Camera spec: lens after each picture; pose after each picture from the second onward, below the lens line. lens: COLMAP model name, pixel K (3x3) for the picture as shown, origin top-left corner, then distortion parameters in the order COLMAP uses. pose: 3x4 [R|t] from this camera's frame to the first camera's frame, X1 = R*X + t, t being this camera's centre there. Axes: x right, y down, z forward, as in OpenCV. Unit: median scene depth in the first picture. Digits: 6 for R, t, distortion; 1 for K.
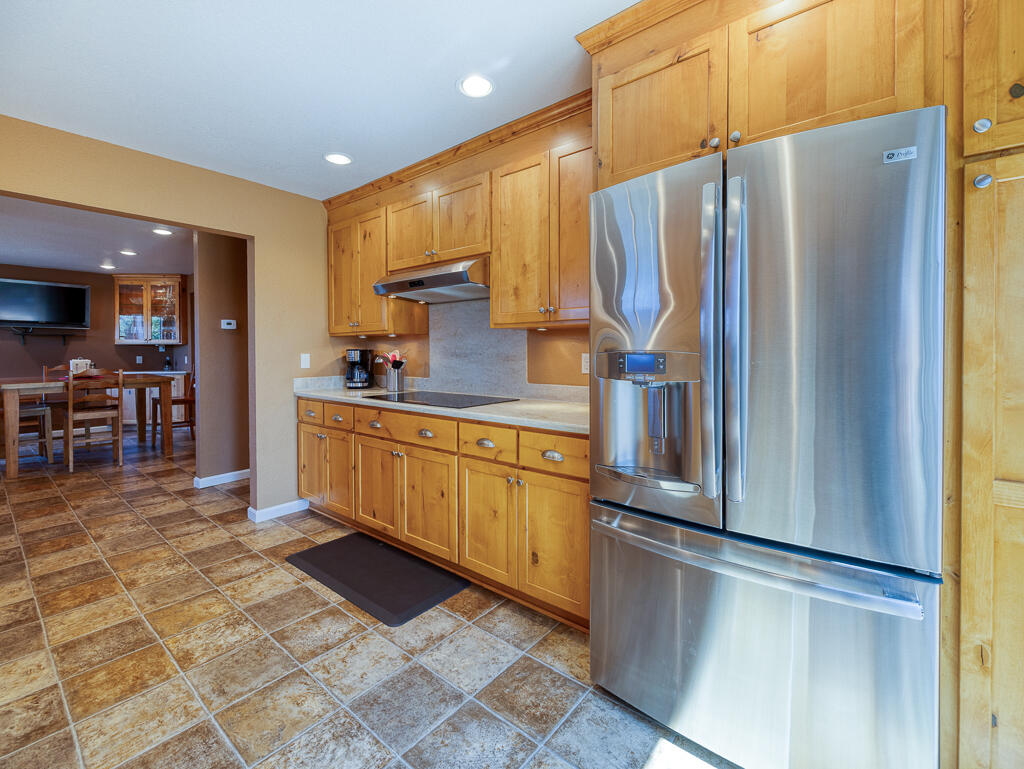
lens RADIAL K [[449.9, 0, 507.2], [0, 449.9, 357.6], [0, 0, 1]] dist [-0.004115, 0.000283]
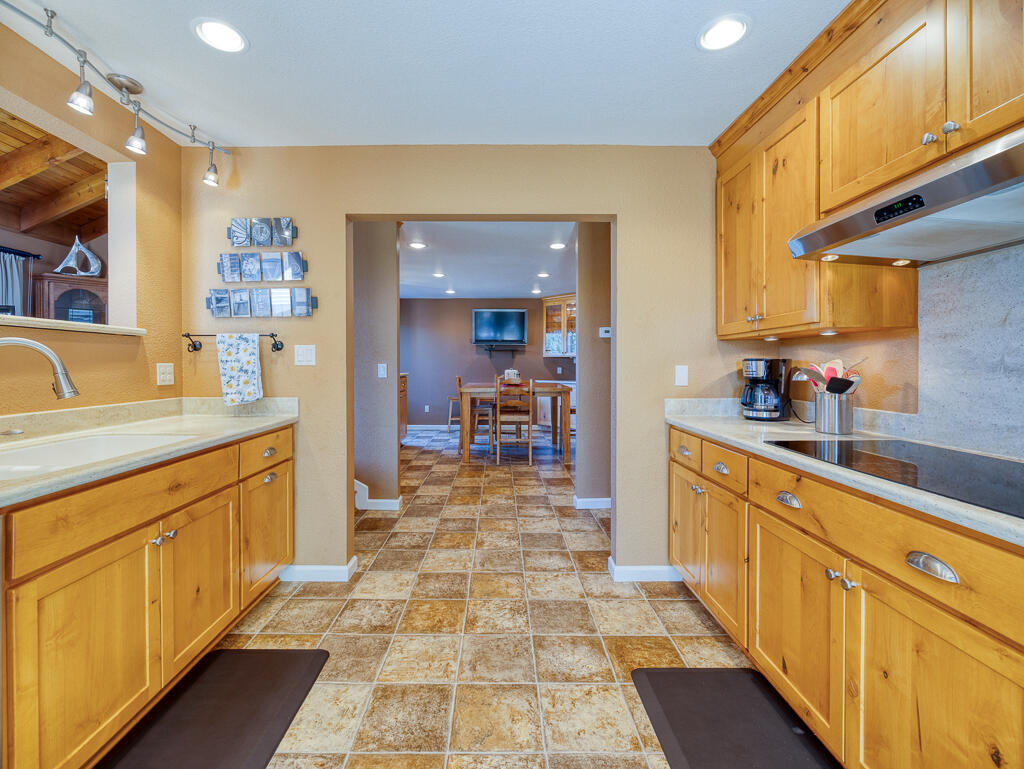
lens RADIAL K [[449.9, 0, 496.0], [0, 449.9, 367.9], [0, 0, 1]] dist [-0.004115, 0.000283]
pose [[0.638640, 0.008497, -0.769459, -0.090613], [-0.012937, 0.999916, 0.000305, -0.000630], [0.769397, 0.009760, 0.638697, 0.330288]]
